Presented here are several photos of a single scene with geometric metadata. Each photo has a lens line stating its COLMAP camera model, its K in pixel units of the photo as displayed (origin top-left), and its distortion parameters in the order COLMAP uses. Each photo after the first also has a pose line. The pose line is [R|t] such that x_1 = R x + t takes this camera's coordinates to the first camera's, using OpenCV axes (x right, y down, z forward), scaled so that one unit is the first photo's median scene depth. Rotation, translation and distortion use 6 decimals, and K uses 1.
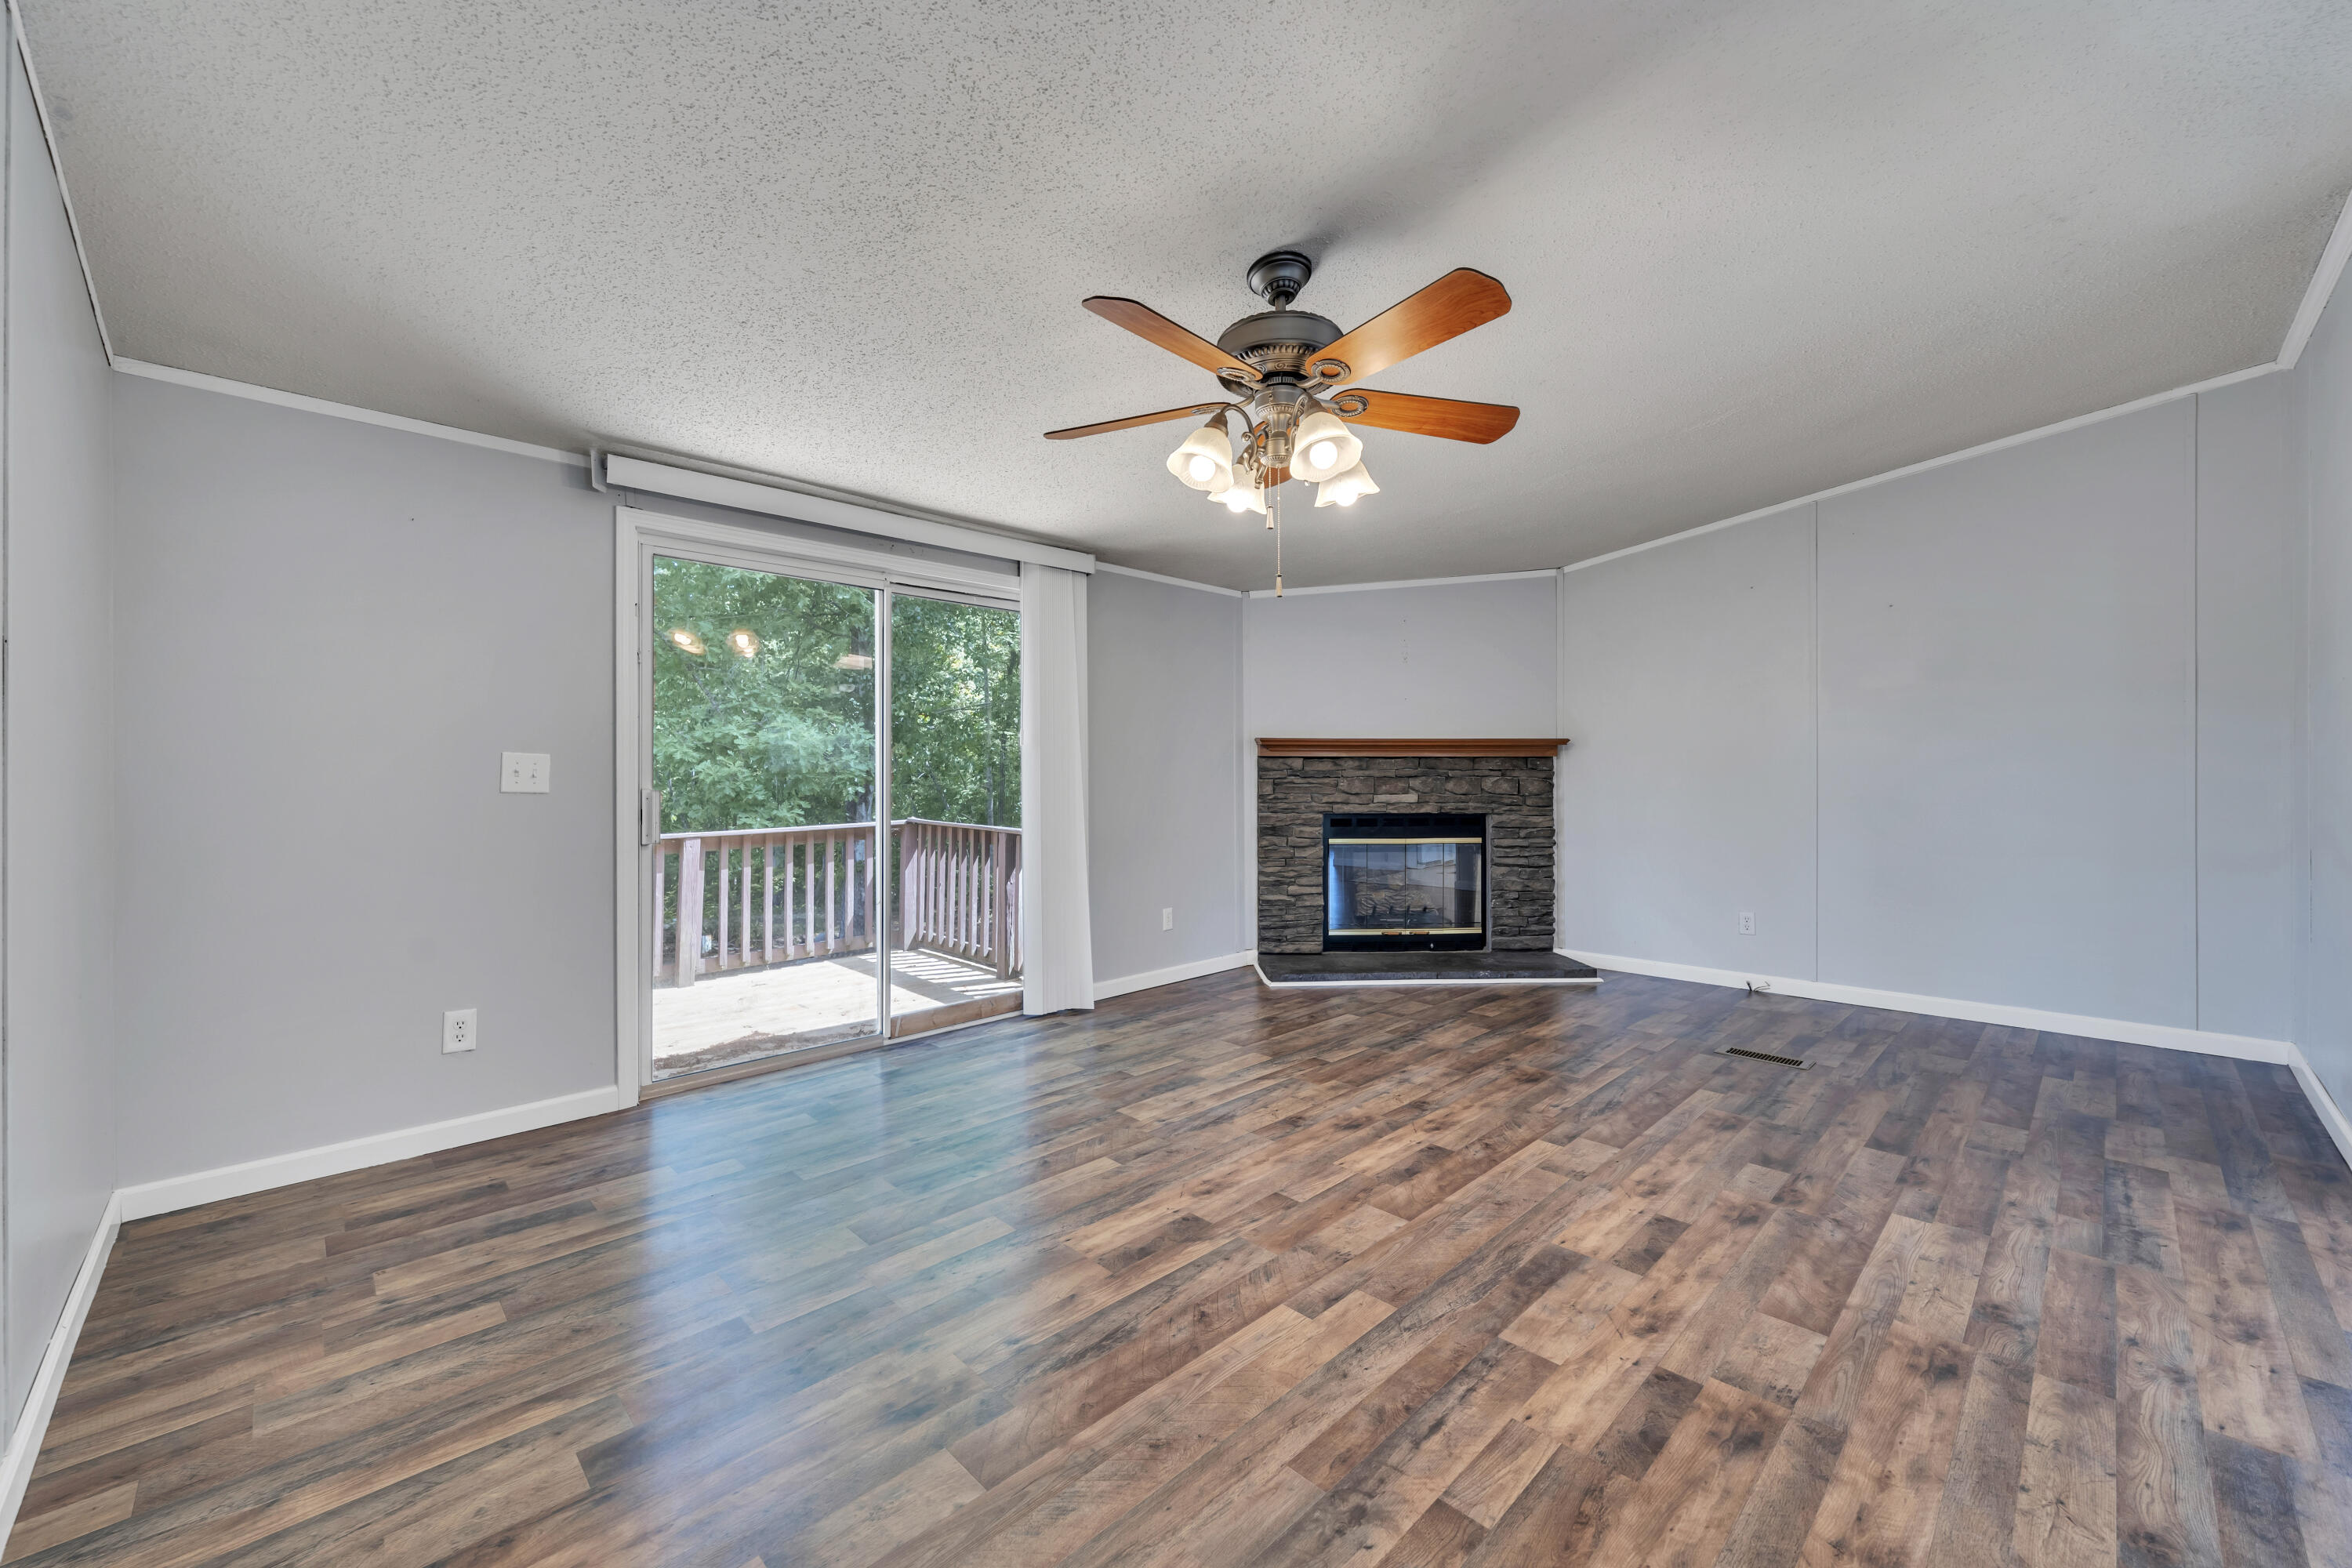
lens RADIAL K [[914.3, 0, 1171.7], [0, 914.3, 773.2], [0, 0, 1]] dist [0.001578, -0.000187]
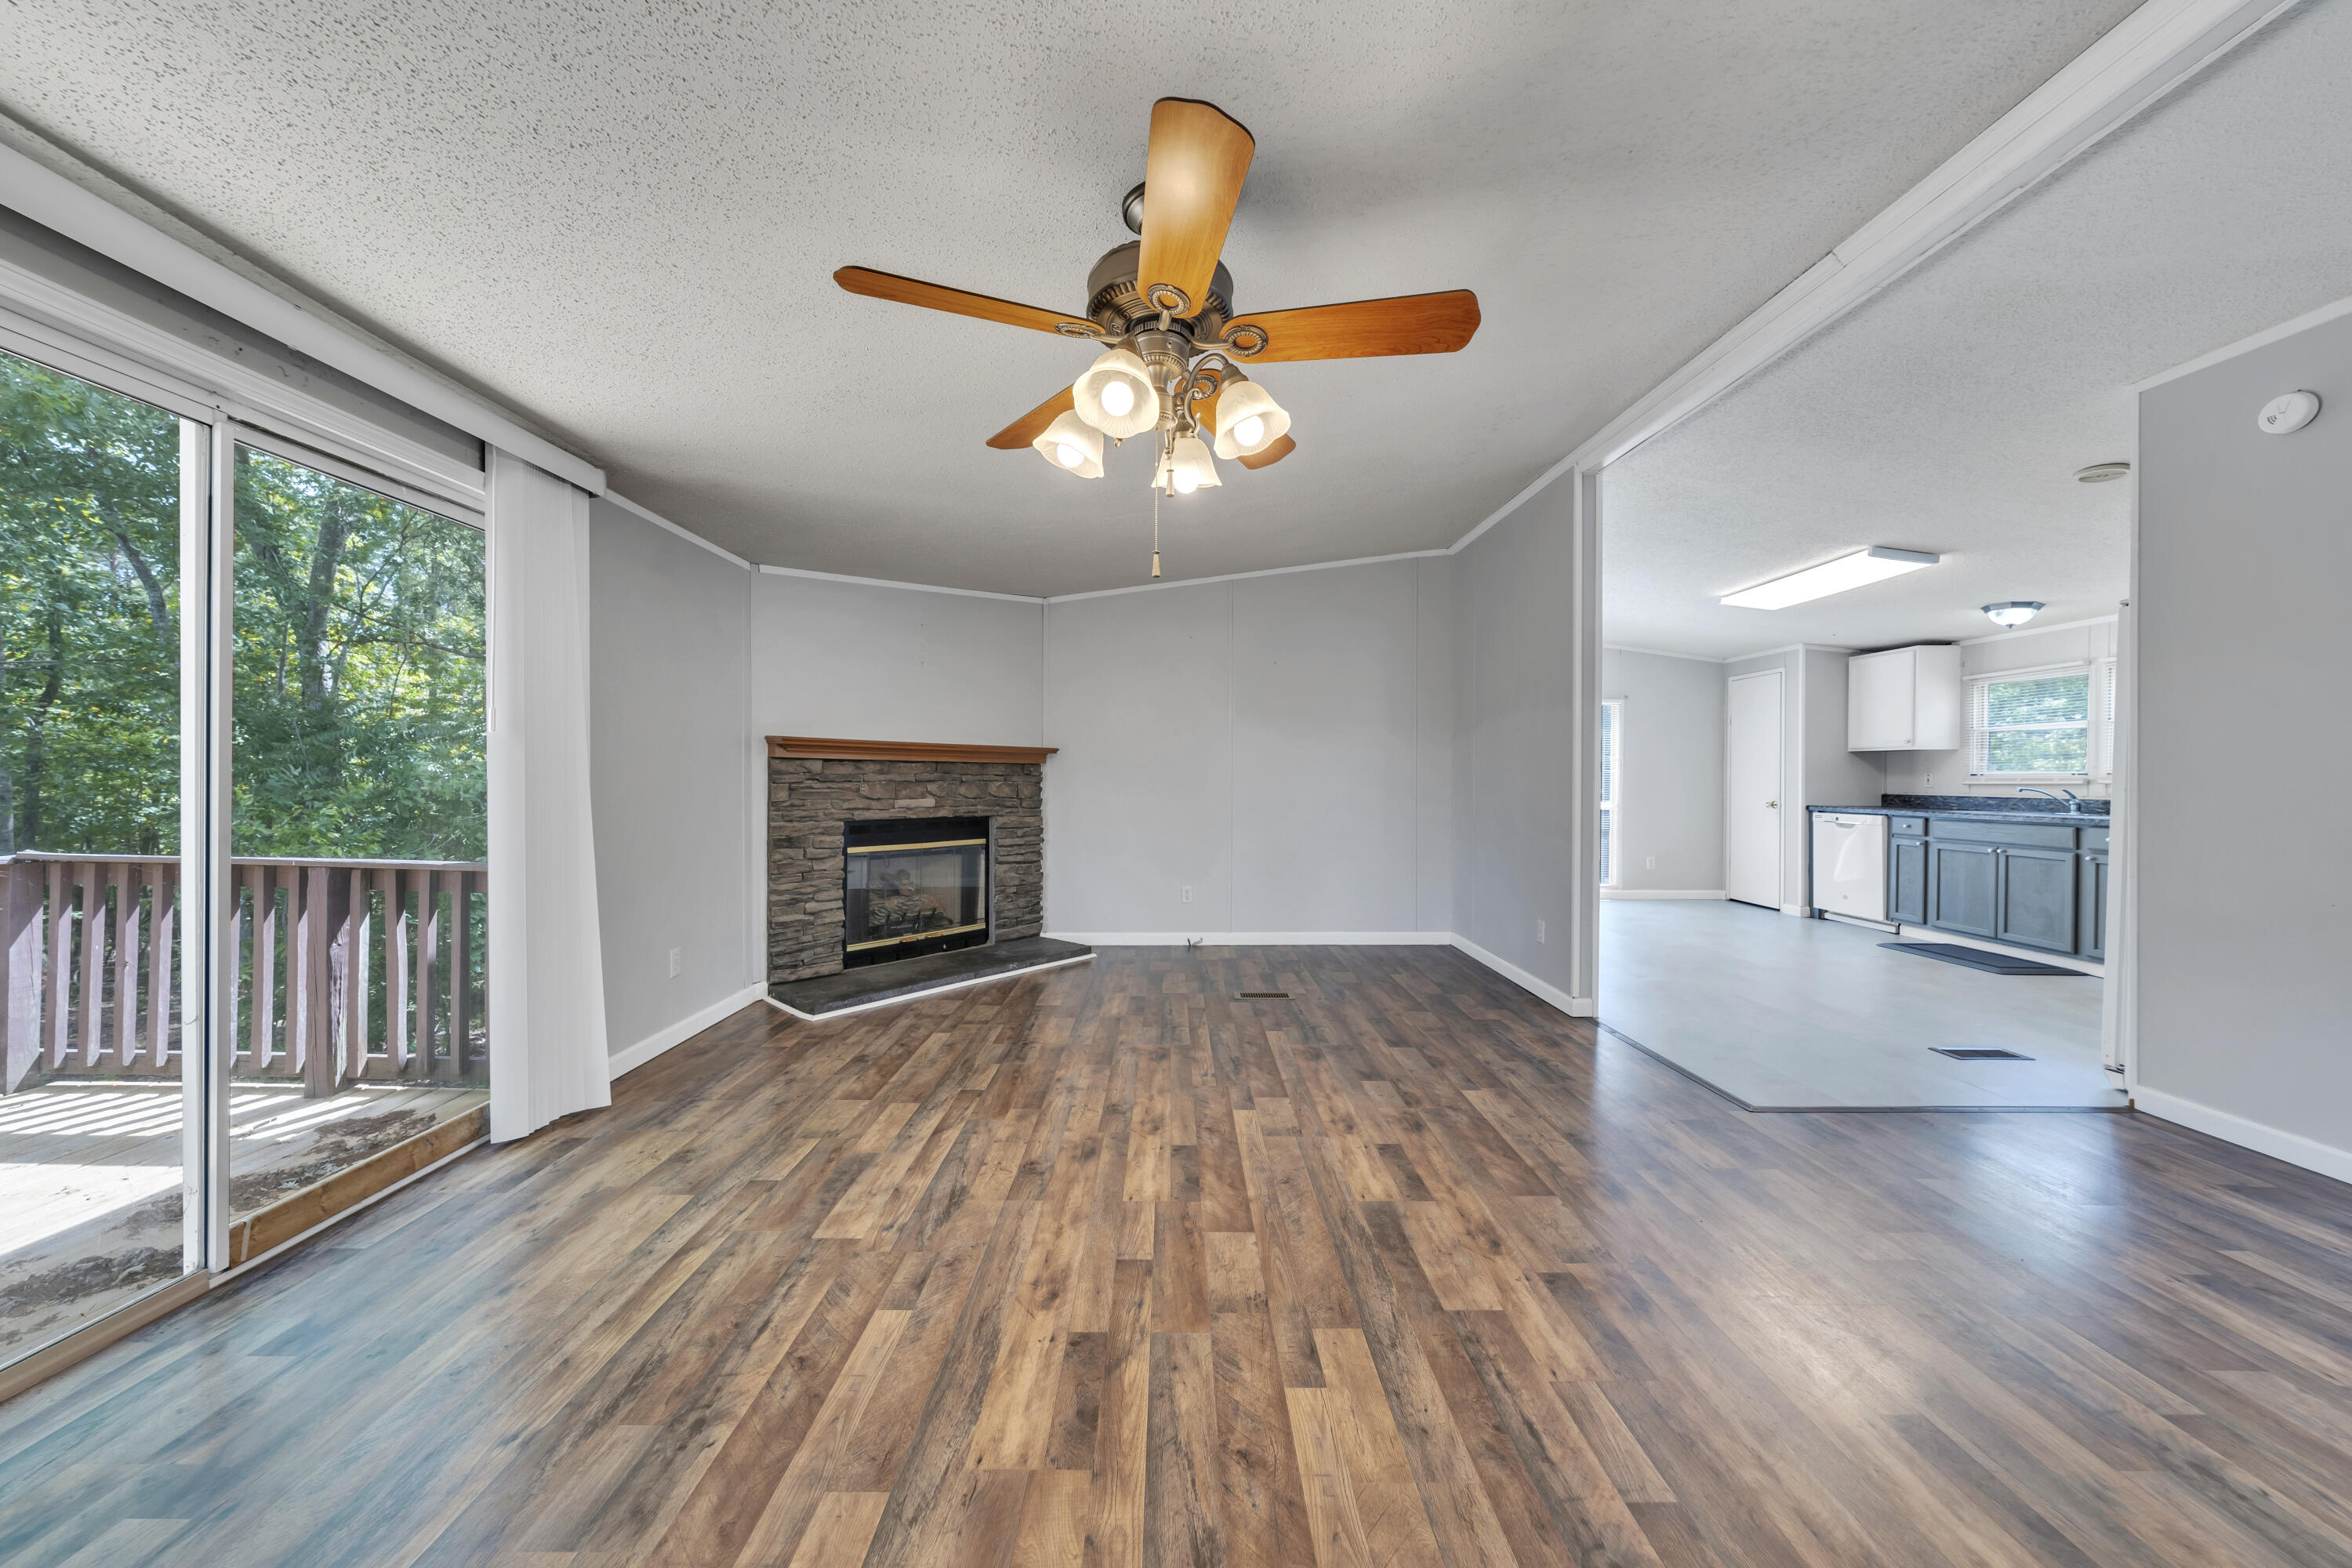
lens RADIAL K [[802.3, 0, 1166.9], [0, 802.3, 777.6], [0, 0, 1]] dist [-0.002452, -0.000344]
pose [[0.697779, 0.005320, 0.716293, -0.268857], [-0.005845, 0.999981, -0.001733, 0.000242], [-0.716289, -0.002977, 0.697797, 0.291069]]
